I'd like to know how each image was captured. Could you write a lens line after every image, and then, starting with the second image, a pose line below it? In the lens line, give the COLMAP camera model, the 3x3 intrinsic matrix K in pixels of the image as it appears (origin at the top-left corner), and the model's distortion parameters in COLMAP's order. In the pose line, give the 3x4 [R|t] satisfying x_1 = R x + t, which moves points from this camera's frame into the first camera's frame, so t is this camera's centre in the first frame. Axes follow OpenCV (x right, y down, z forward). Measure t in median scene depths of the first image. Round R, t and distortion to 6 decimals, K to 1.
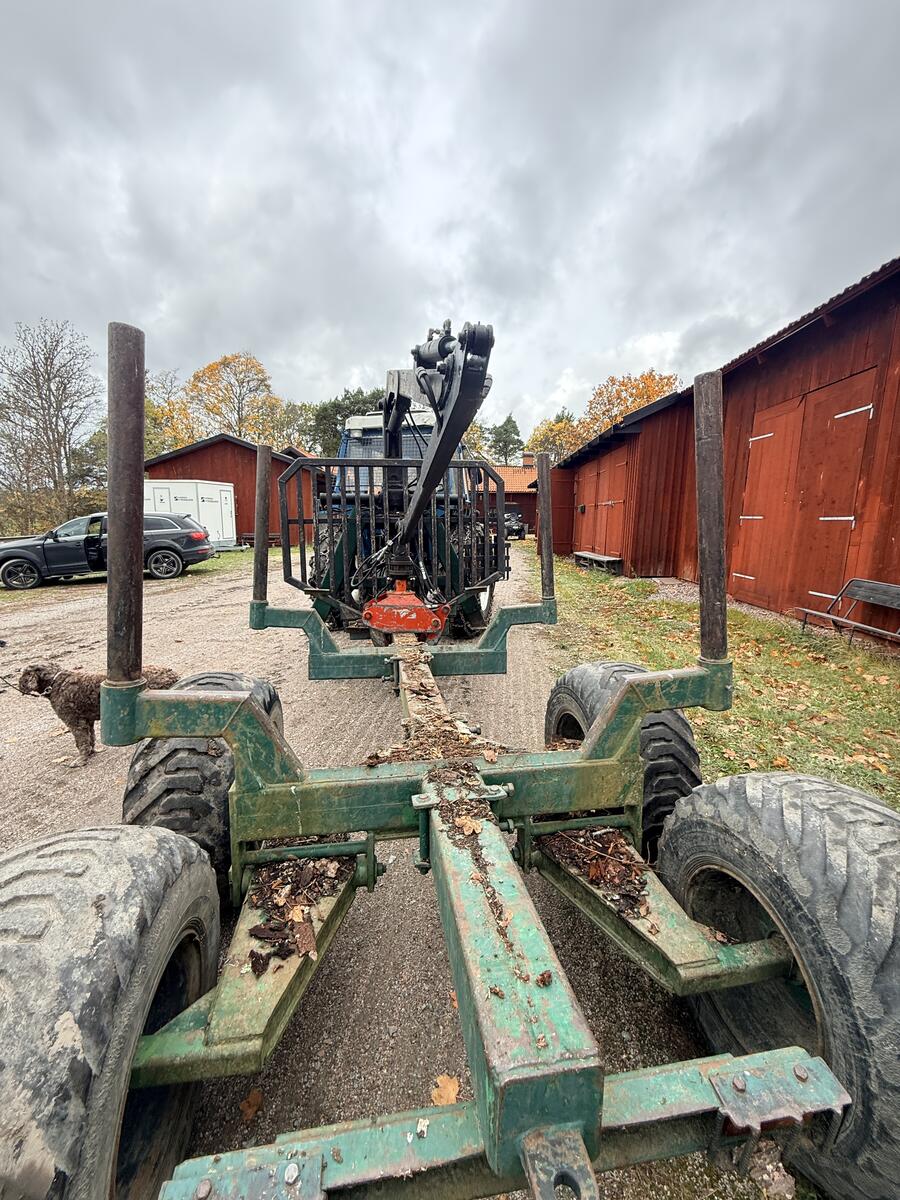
lens RADIAL K [[478.1, 0, 449.0], [0, 478.1, 599.1], [0, 0, 1]] dist [-0.001181, 0.000303]
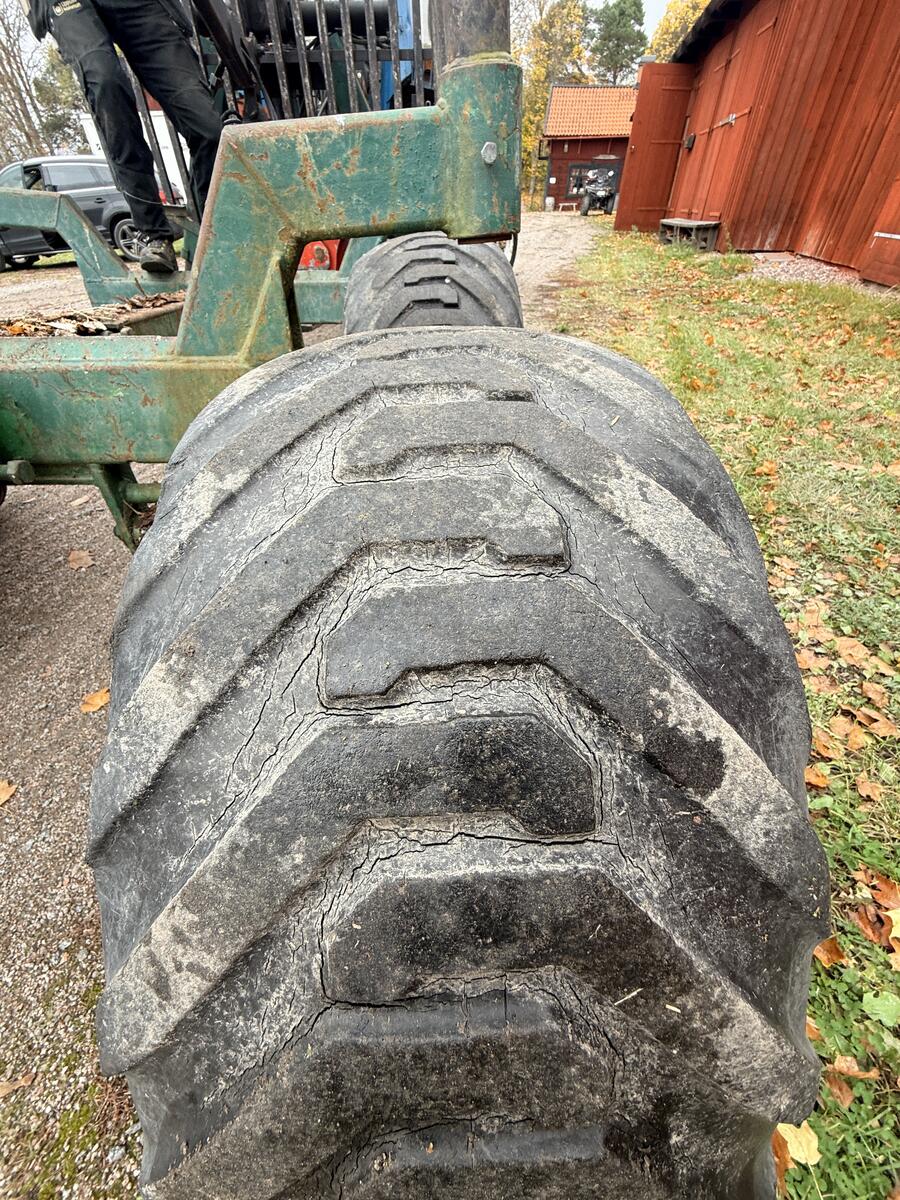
lens RADIAL K [[478.1, 0, 447.9], [0, 478.1, 597.4], [0, 0, 1]] dist [-0.001181, 0.000303]
pose [[0.990923, 0.074778, -0.111712, 0.085842], [-0.008063, 0.862571, 0.505872, 0.041015], [0.134188, -0.500379, 0.855344, 0.068274]]
